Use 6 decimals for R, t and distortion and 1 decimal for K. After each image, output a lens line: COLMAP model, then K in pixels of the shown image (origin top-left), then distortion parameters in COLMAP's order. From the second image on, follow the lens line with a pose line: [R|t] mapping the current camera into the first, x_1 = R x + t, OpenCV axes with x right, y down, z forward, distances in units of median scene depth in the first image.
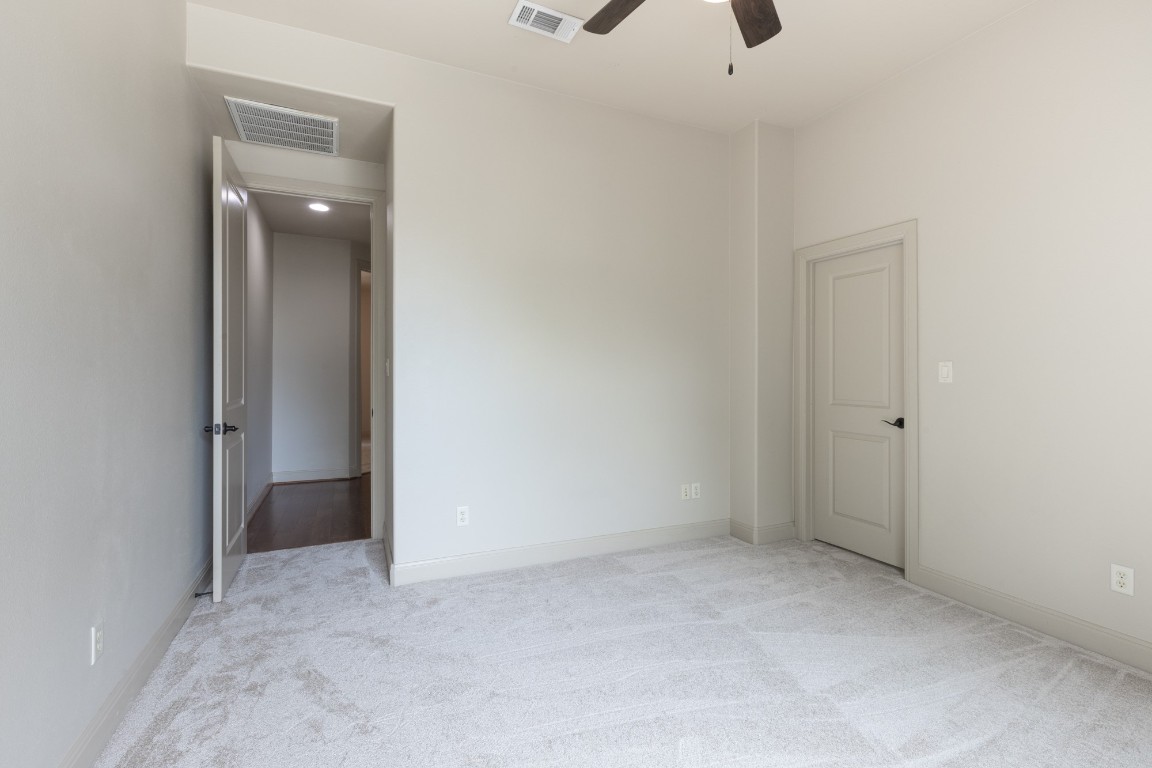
lens RADIAL K [[522.1, 0, 579.2], [0, 522.1, 373.1], [0, 0, 1]] dist [-0.000393, 0.000155]
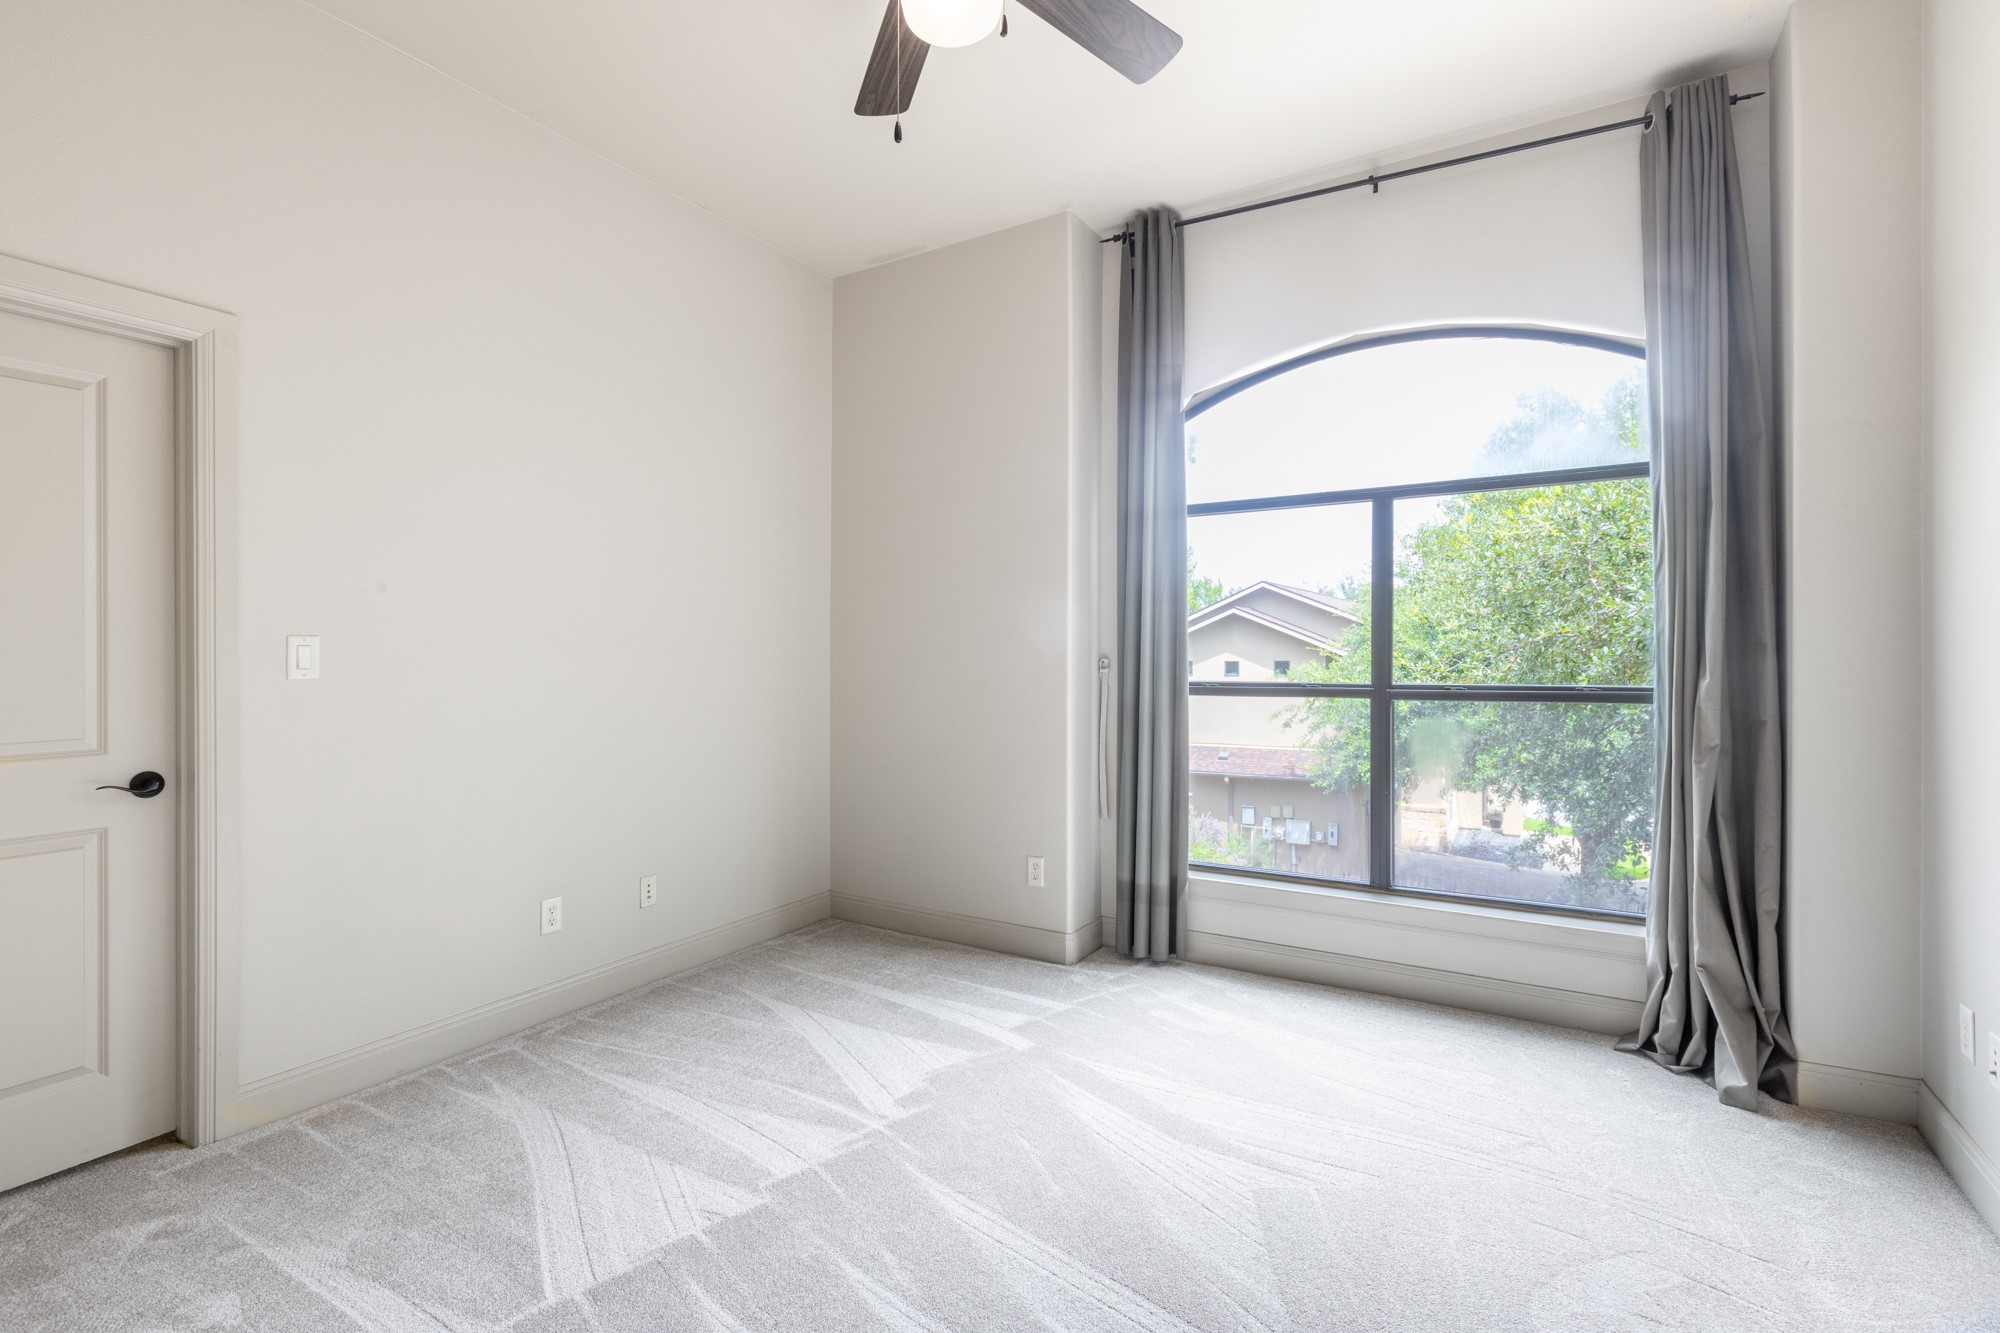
lens RADIAL K [[906.5, 0, 1004.0], [0, 906.5, 661.1], [0, 0, 1]] dist [-0.000393, 0.000155]
pose [[-0.572933, -0.008449, 0.819559, -0.383329], [0.006180, 0.999874, 0.014628, -0.007490], [-0.819579, 0.013446, -0.572809, 0.957028]]
